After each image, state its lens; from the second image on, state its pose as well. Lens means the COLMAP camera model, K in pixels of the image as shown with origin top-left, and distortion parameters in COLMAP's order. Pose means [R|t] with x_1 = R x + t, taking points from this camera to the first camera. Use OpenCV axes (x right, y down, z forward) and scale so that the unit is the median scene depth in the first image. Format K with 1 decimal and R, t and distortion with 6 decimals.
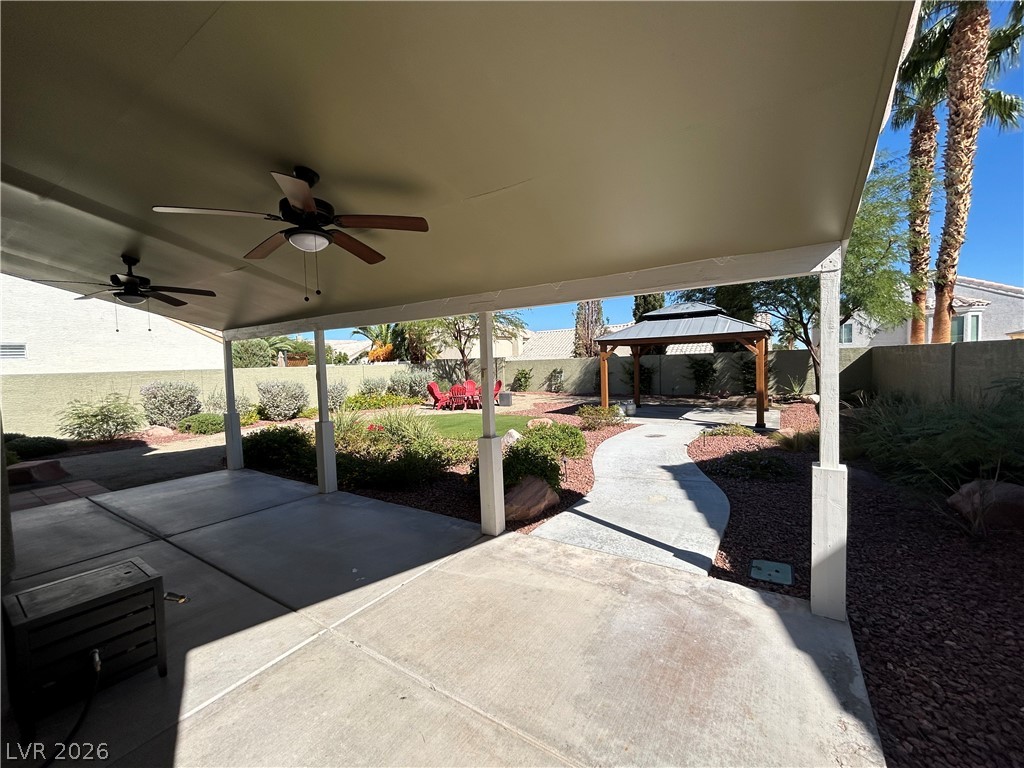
lens RADIAL K [[414.4, 0, 510.0], [0, 414.4, 384.6], [0, 0, 1]] dist [-0.000587, 0.000067]
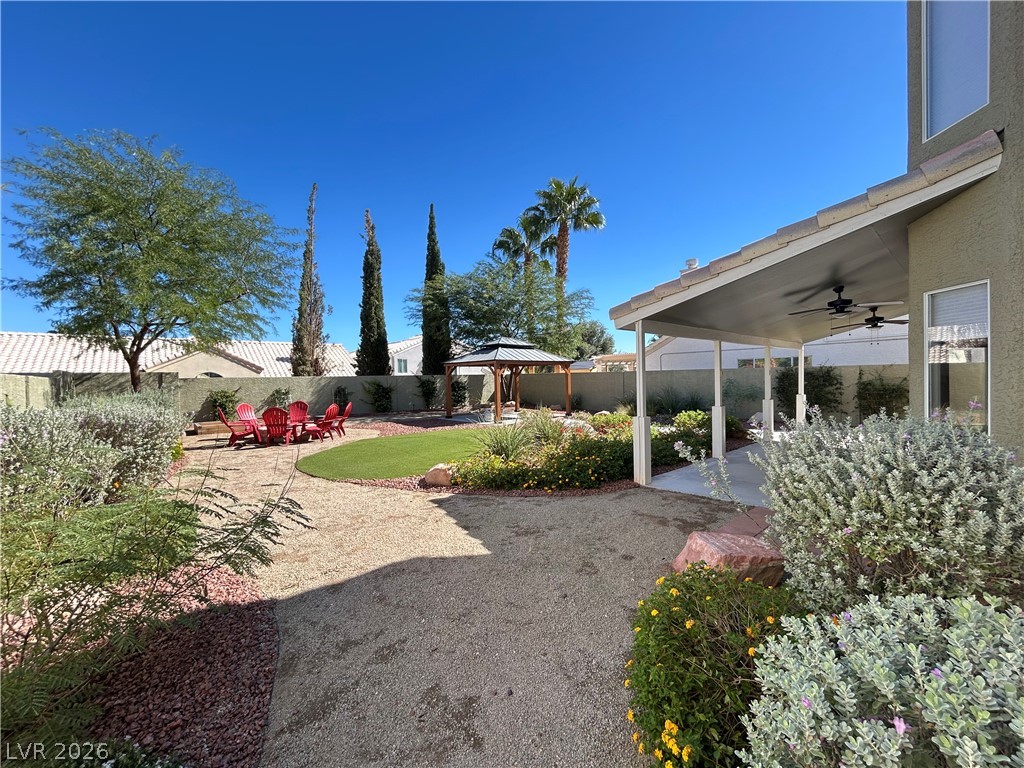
lens RADIAL K [[414.6, 0, 509.5], [0, 414.6, 384.0], [0, 0, 1]] dist [0.002083, 0.000188]
pose [[0.271502, 0.017608, 0.962277, -0.647809], [0.061184, 0.997494, -0.035515, 0.009249], [-0.960491, 0.068518, 0.269745, 0.419029]]
